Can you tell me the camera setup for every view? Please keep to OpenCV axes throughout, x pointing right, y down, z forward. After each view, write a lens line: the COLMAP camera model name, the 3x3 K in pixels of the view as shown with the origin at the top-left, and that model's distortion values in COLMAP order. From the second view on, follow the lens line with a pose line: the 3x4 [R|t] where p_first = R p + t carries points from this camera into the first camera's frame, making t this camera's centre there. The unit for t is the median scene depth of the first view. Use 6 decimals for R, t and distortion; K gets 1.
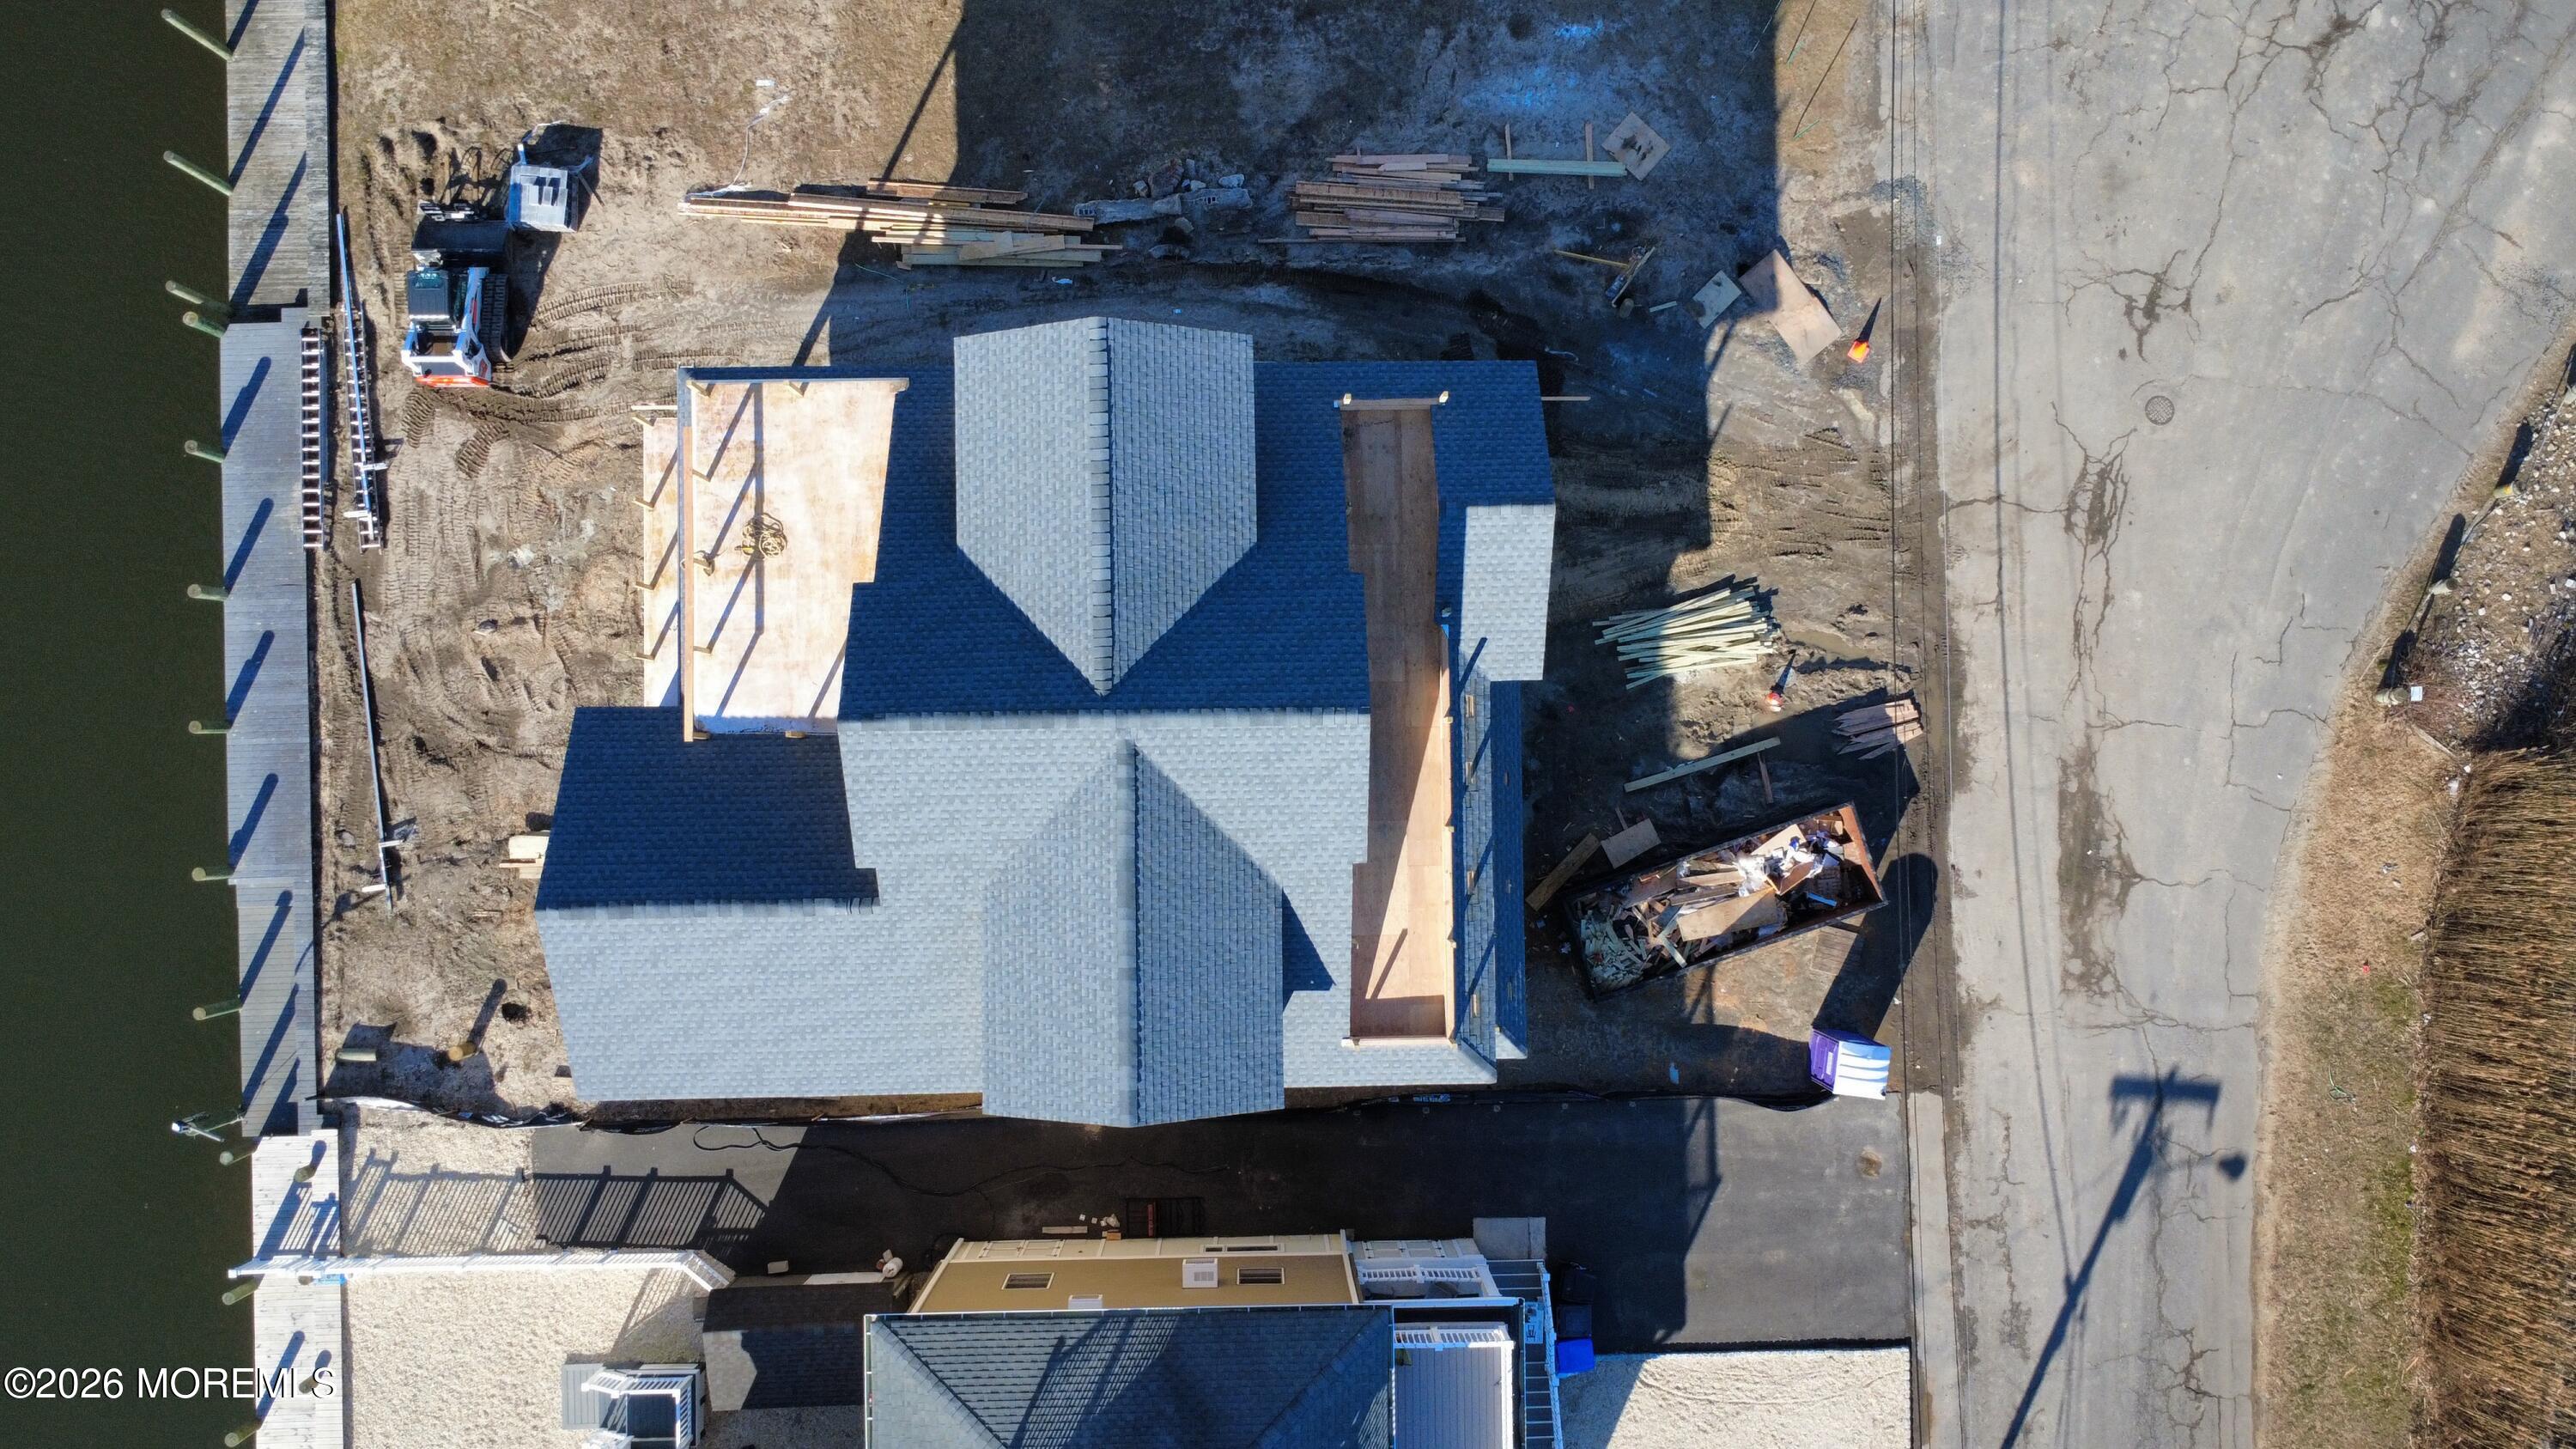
lens RADIAL K [[1925.2, 0, 1297.6], [0, 1925.2, 729.1], [0, 0, 1]] dist [0.002531, -0.005049]
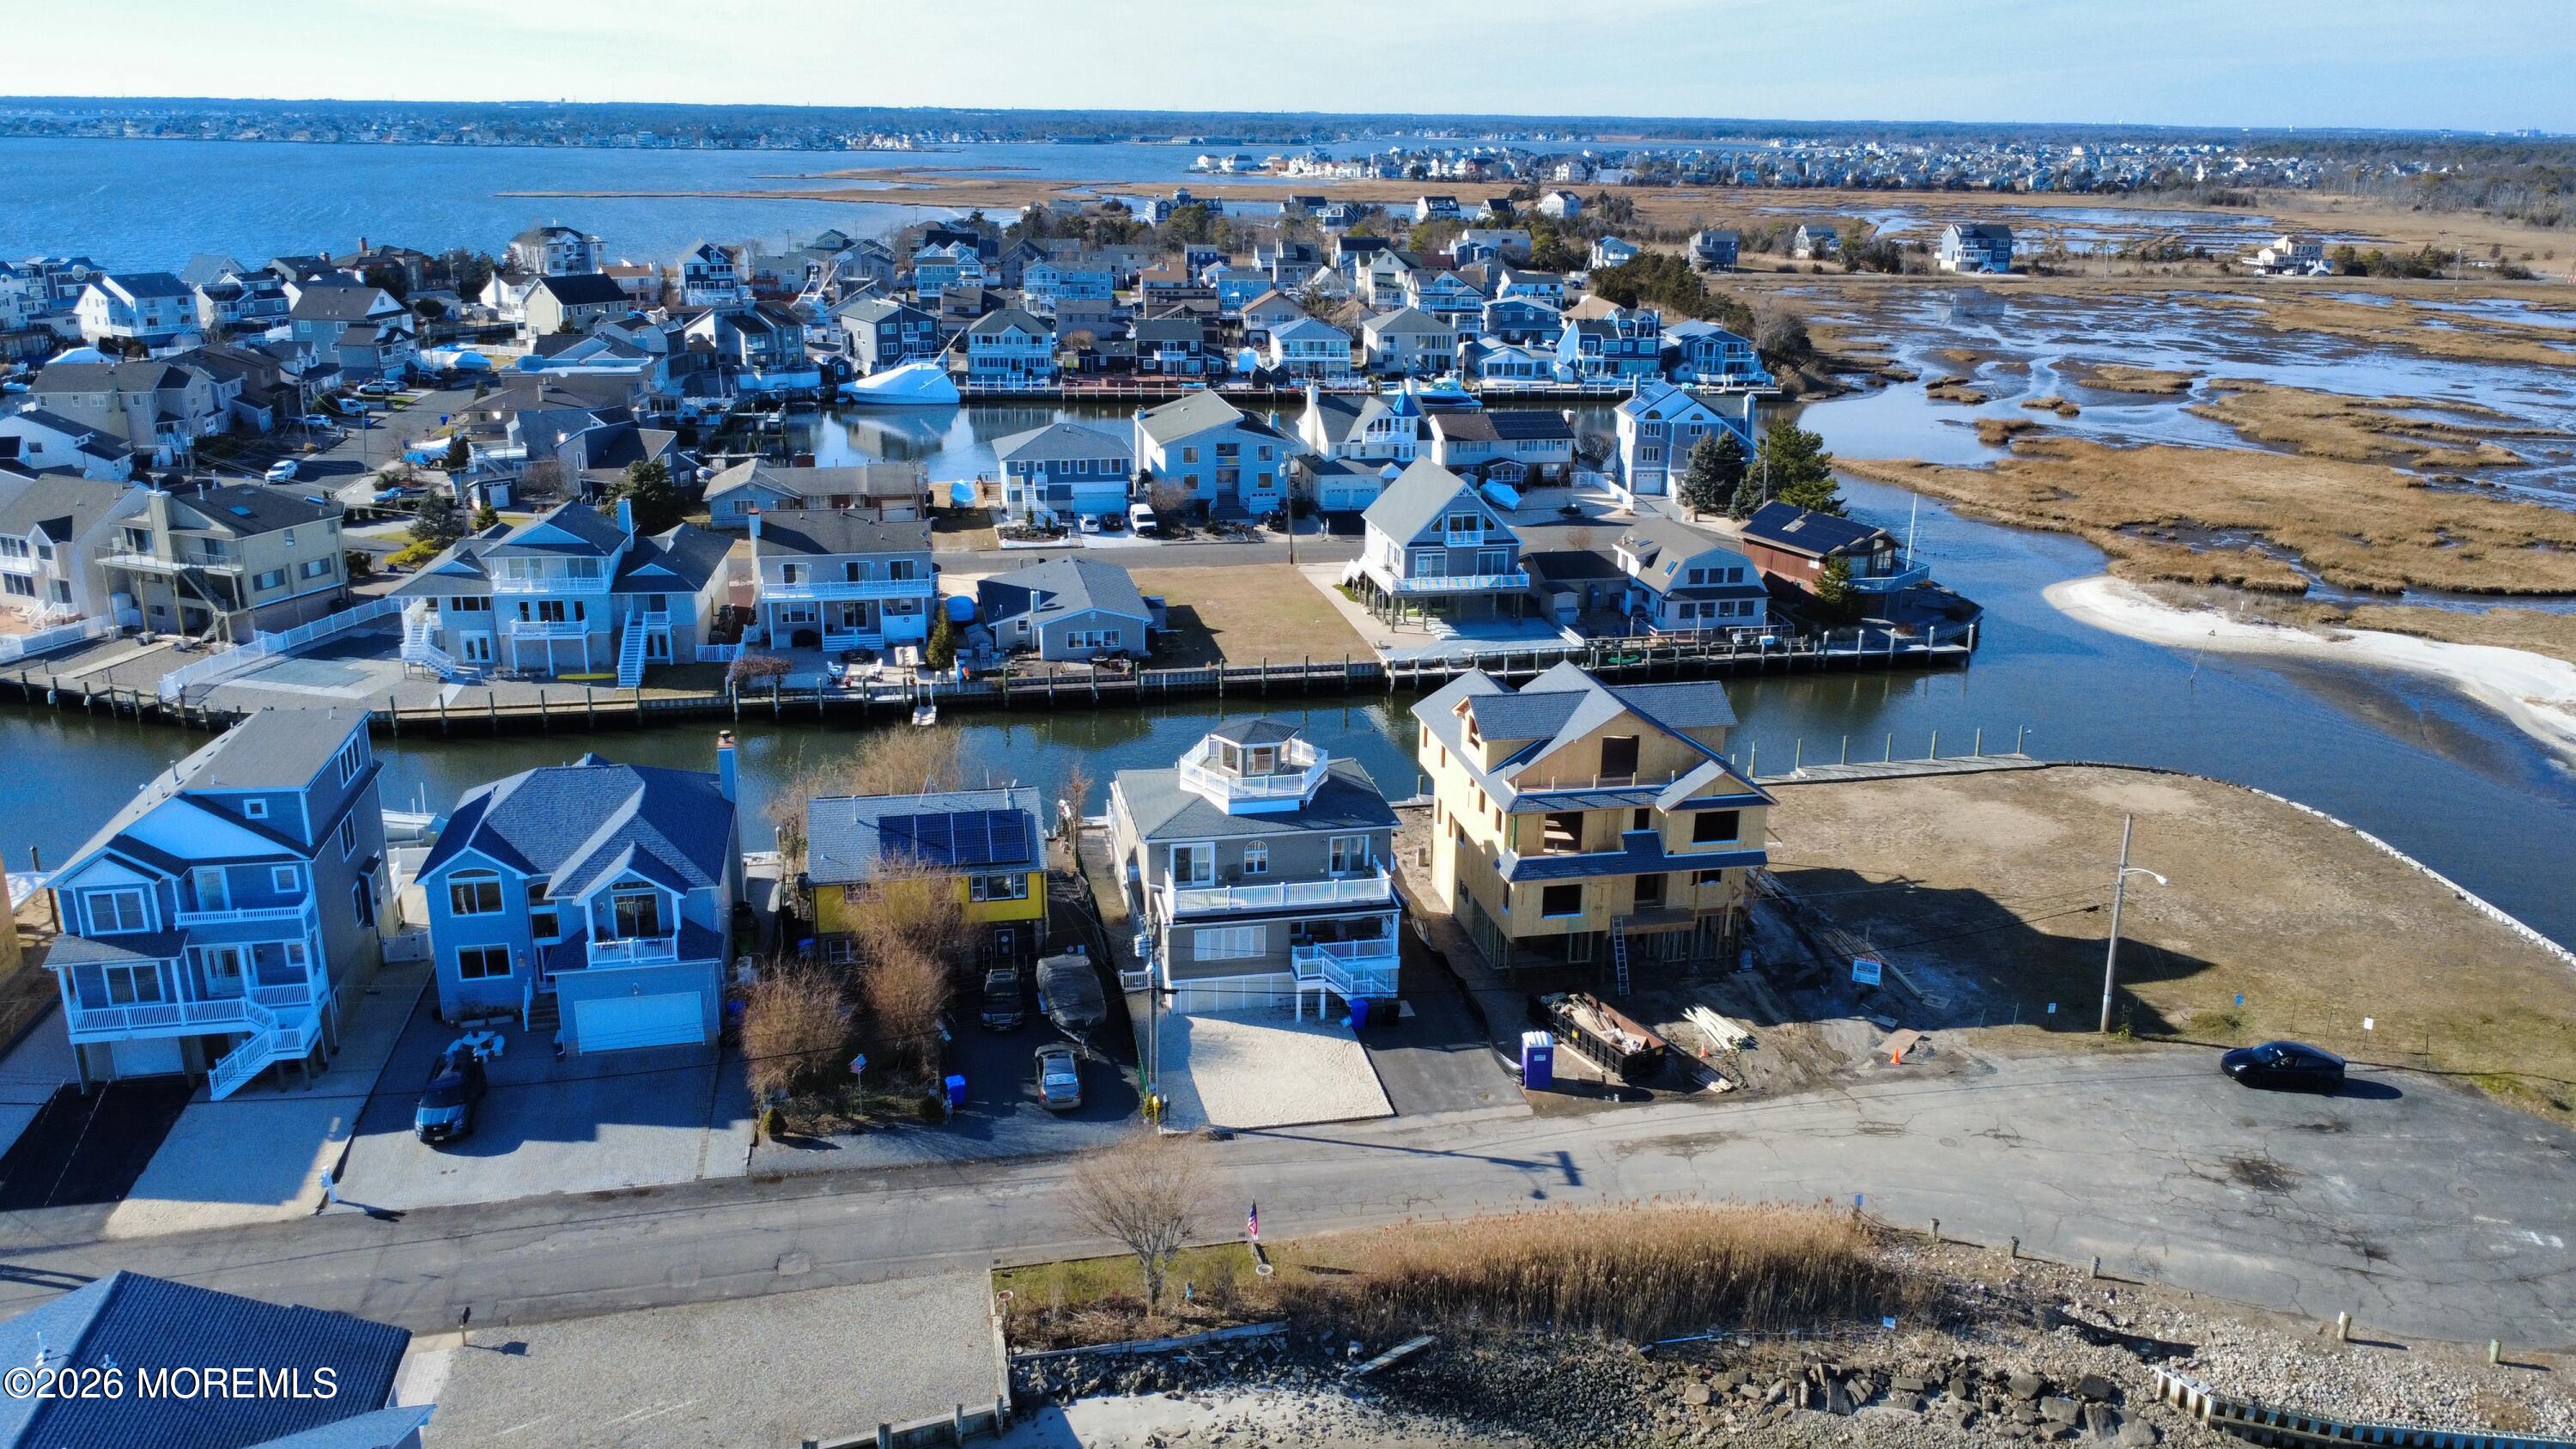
lens RADIAL K [[1931.0, 0, 1298.2], [0, 1931.0, 727.3], [0, 0, 1]] dist [0.002489, -0.005786]
pose [[0.191322, 0.277540, -0.941471, 1.888217], [-0.981401, 0.069491, -0.178951, 0.702214], [0.015757, 0.958197, 0.285673, 0.133951]]
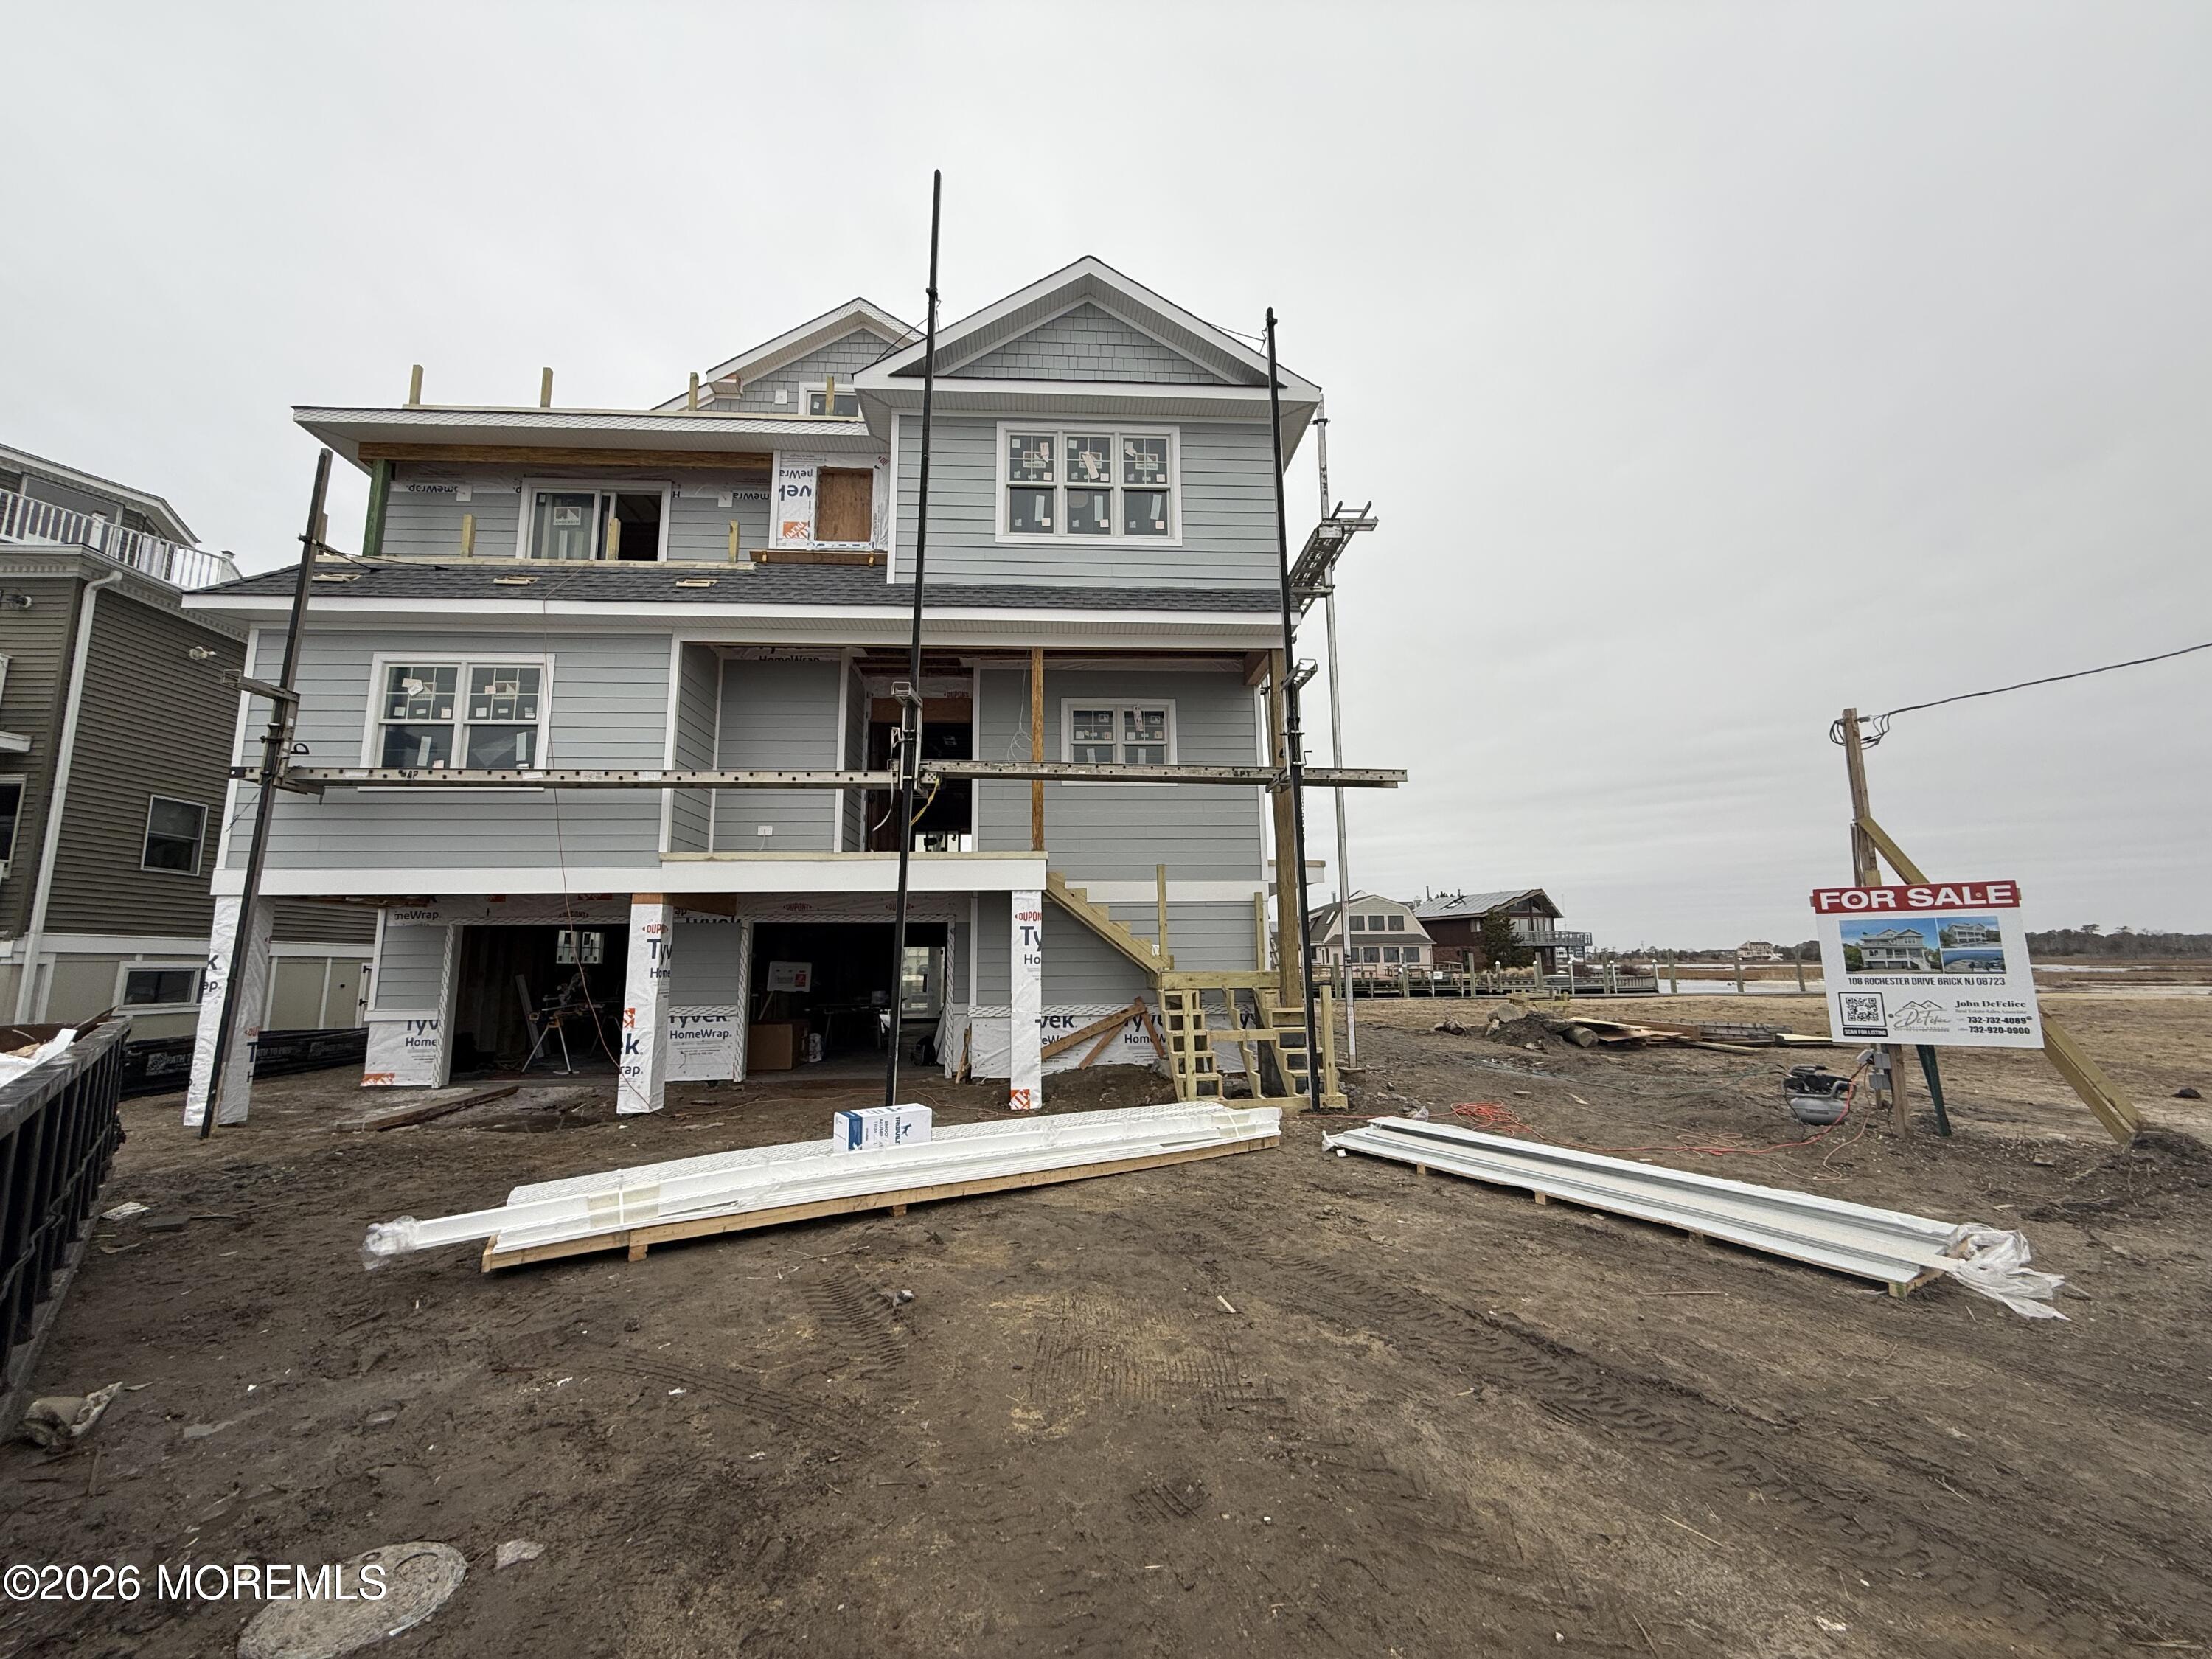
lens RADIAL K [[874.4, 0, 1100.7], [0, 874.4, 830.5], [0, 0, 1]] dist [0.000927, -0.000018]
pose [[0.045267, -0.175616, -0.983418, 0.319301], [-0.998272, 0.028962, -0.051123, -0.073658], [0.037459, 0.984033, -0.174001, 0.963742]]
